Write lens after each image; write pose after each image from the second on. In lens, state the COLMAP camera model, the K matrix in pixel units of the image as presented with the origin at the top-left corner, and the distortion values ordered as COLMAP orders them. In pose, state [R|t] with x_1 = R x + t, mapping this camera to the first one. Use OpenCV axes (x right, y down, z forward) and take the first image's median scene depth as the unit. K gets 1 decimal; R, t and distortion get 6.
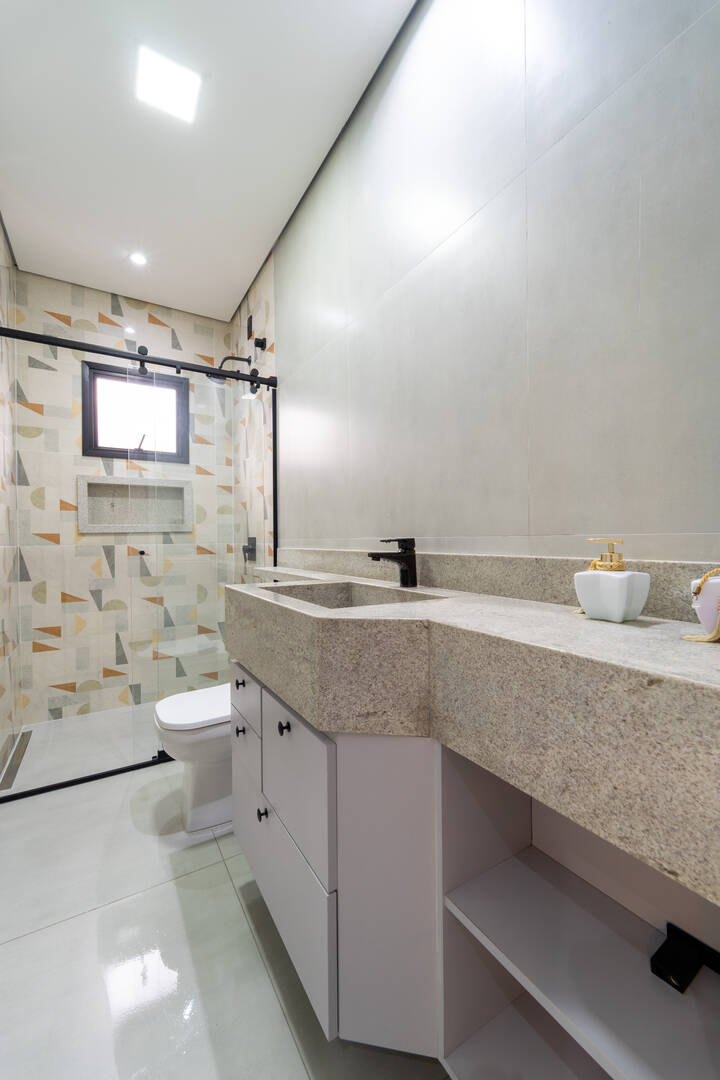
lens RADIAL K [[432.4, 0, 364.2], [0, 432.4, 545.6], [0, 0, 1]] dist [0.001464, -0.001552]
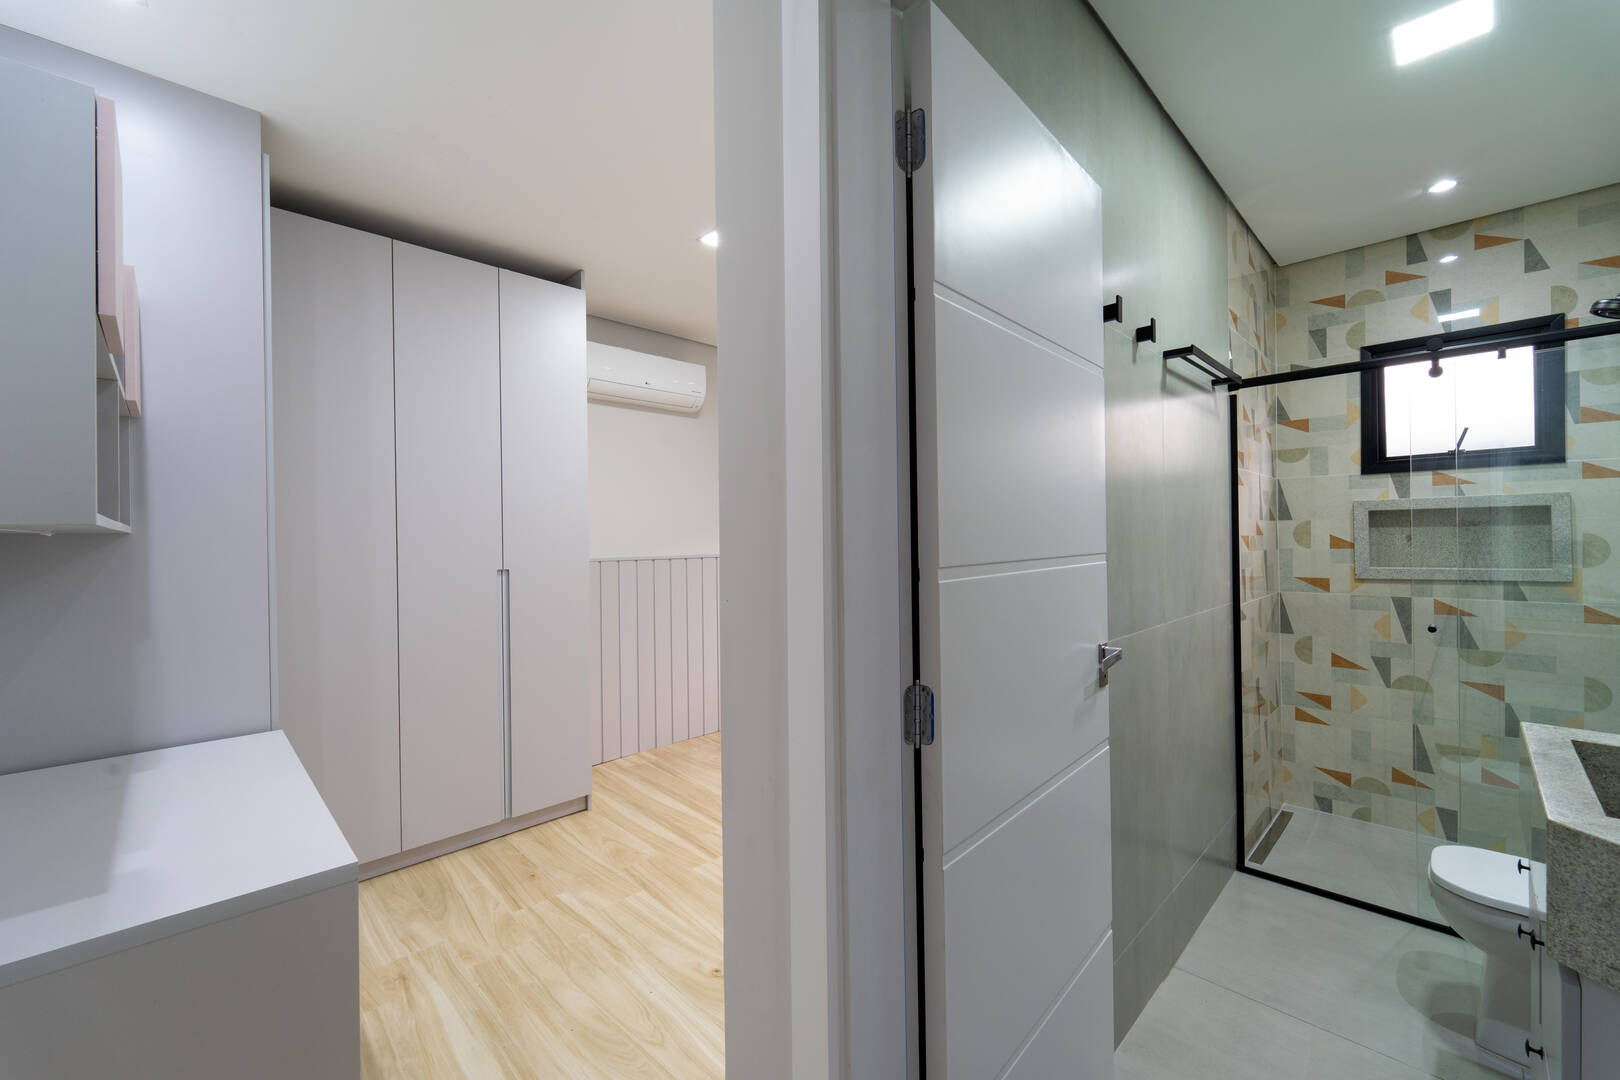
lens RADIAL K [[648.6, 0, 808.7], [0, 648.6, 531.8], [0, 0, 1]] dist [0.001464, -0.001552]
pose [[0.228837, 0.000338, -0.973465, 0.222022], [0.001407, 0.999999, 0.000677, -0.110279], [0.973464, -0.001525, 0.228837, -0.187958]]
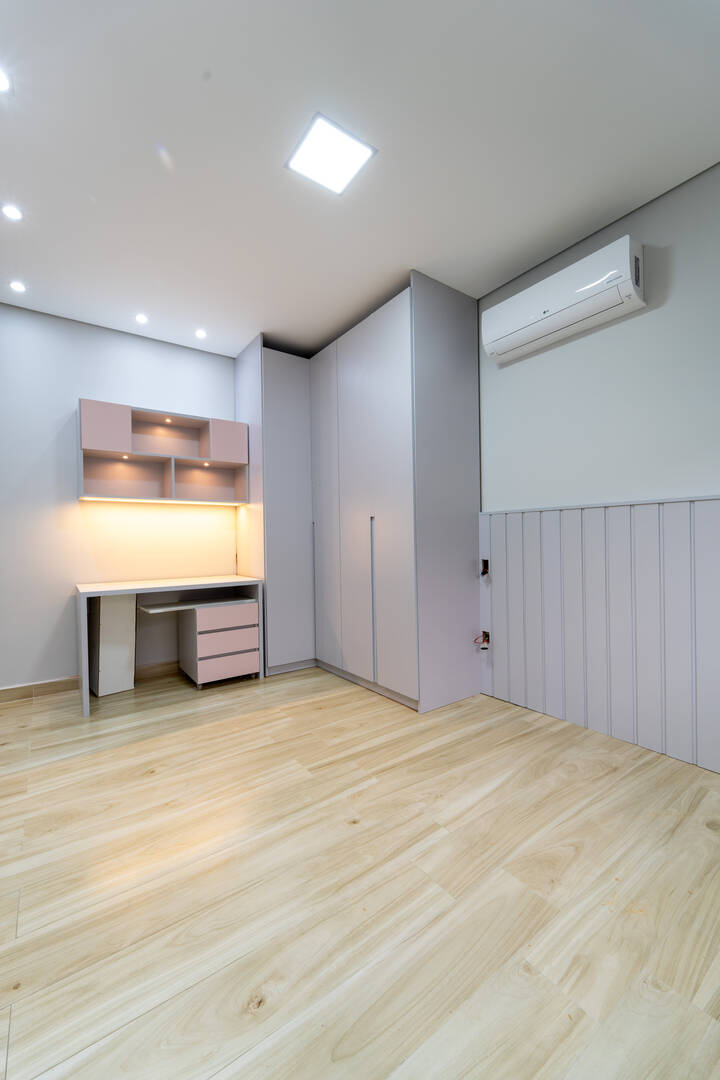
lens RADIAL K [[432.4, 0, 364.4], [0, 432.4, 540.7], [0, 0, 1]] dist [0.001464, -0.001552]
pose [[-0.995696, 0.019174, -0.090675, -0.812122], [0.018540, 0.999798, 0.007823, 0.003341], [0.090806, 0.006108, -0.995850, 0.627015]]
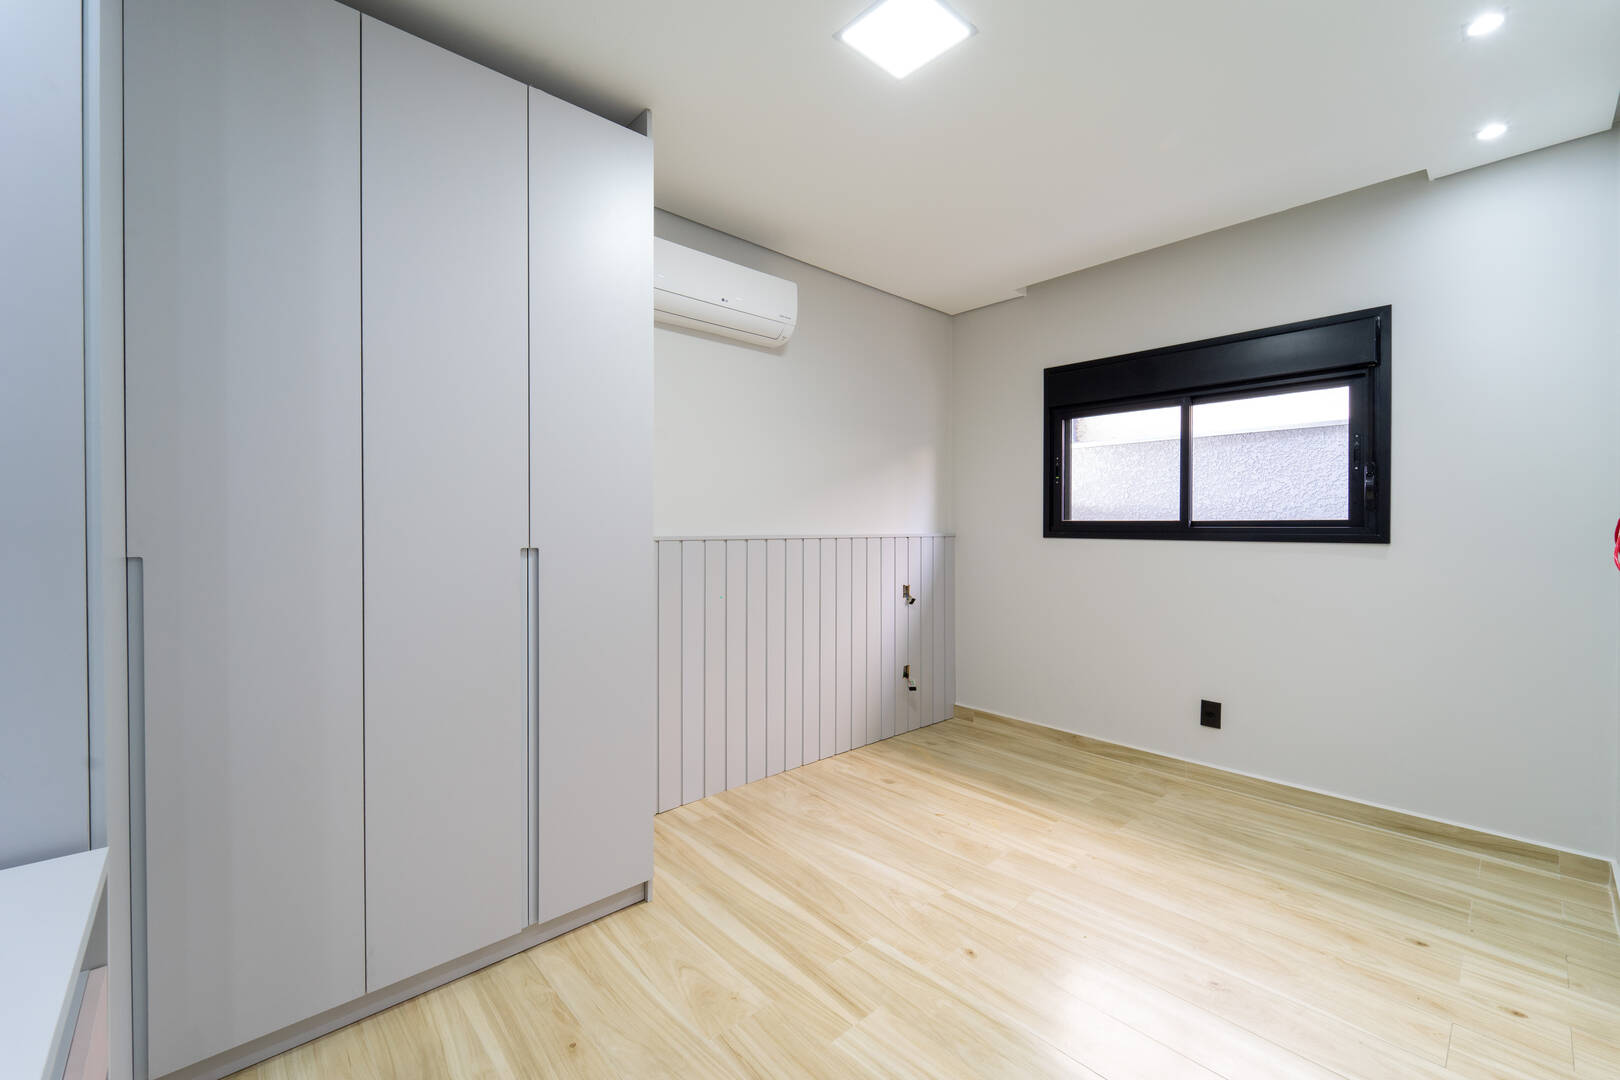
lens RADIAL K [[648.6, 0, 806.6], [0, 648.6, 532.2], [0, 0, 1]] dist [0.001464, -0.001552]
pose [[0.196712, 0.019154, -0.980274, -0.191089], [-0.014920, 0.999752, 0.016541, -0.081012], [0.980348, 0.011372, 0.196949, -0.278897]]
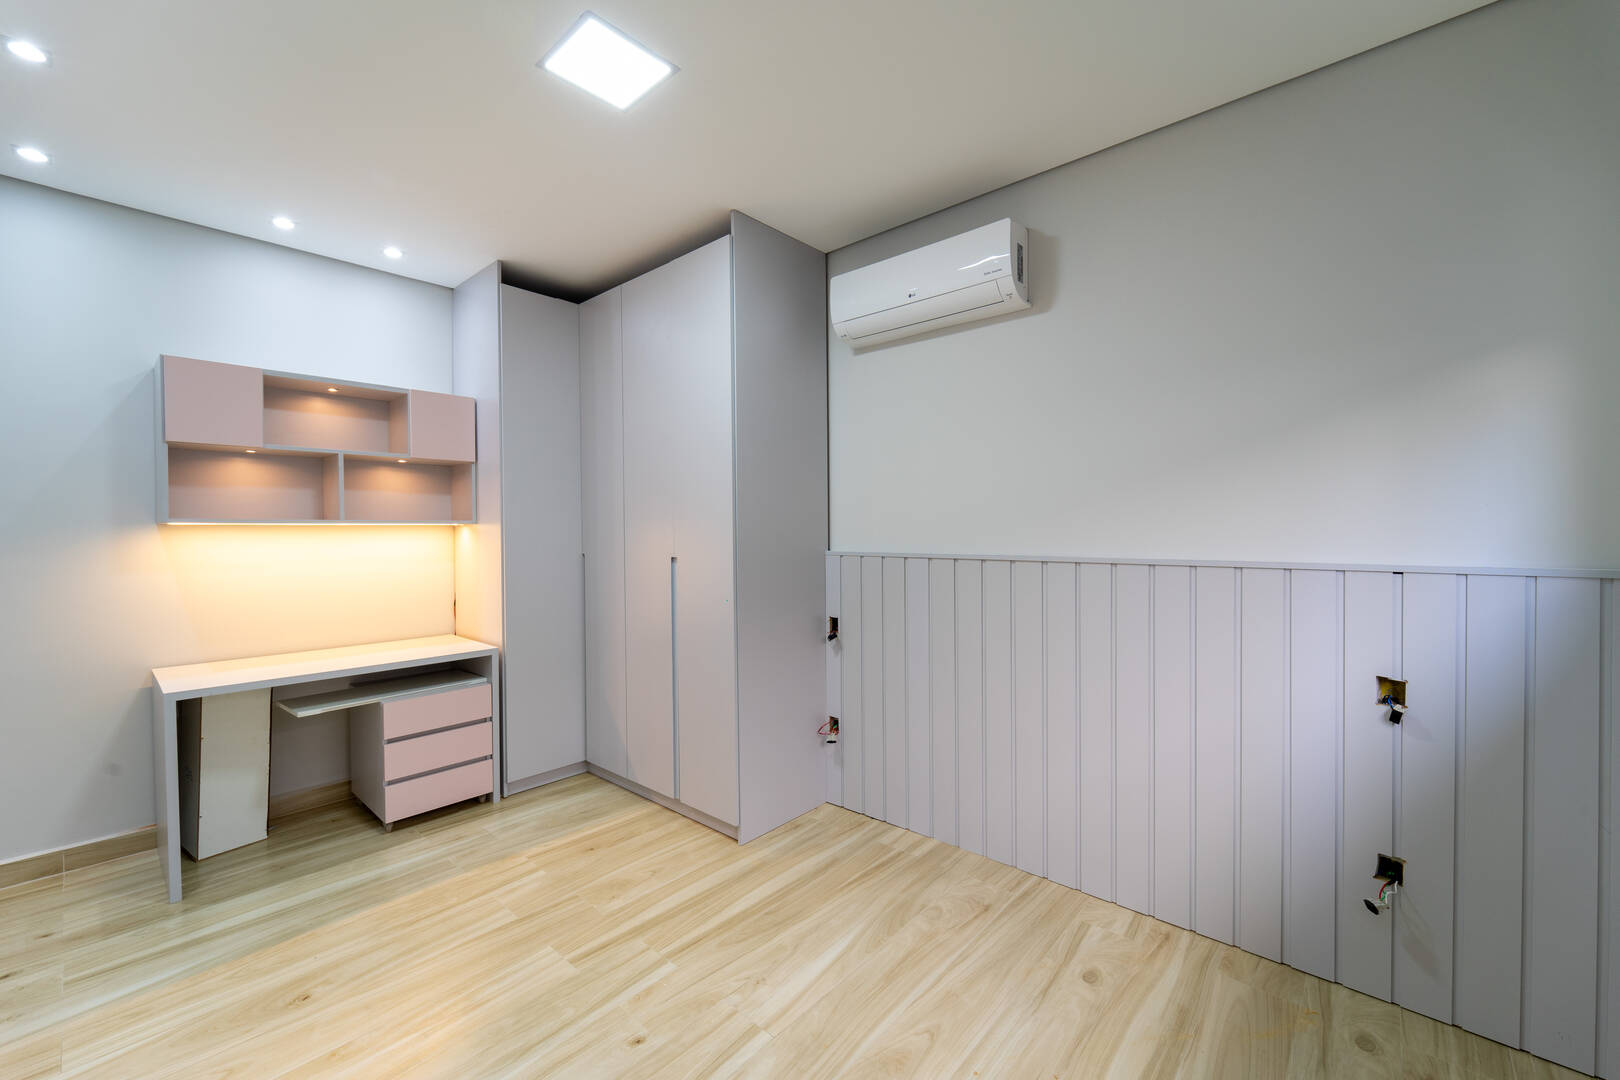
lens RADIAL K [[648.6, 0, 813.2], [0, 648.6, 534.5], [0, 0, 1]] dist [0.001464, -0.001552]
pose [[-0.952743, 0.014034, -0.303453, -0.822978], [0.009348, 0.999814, 0.016892, -0.101178], [0.303634, 0.013257, -0.952697, 0.674732]]
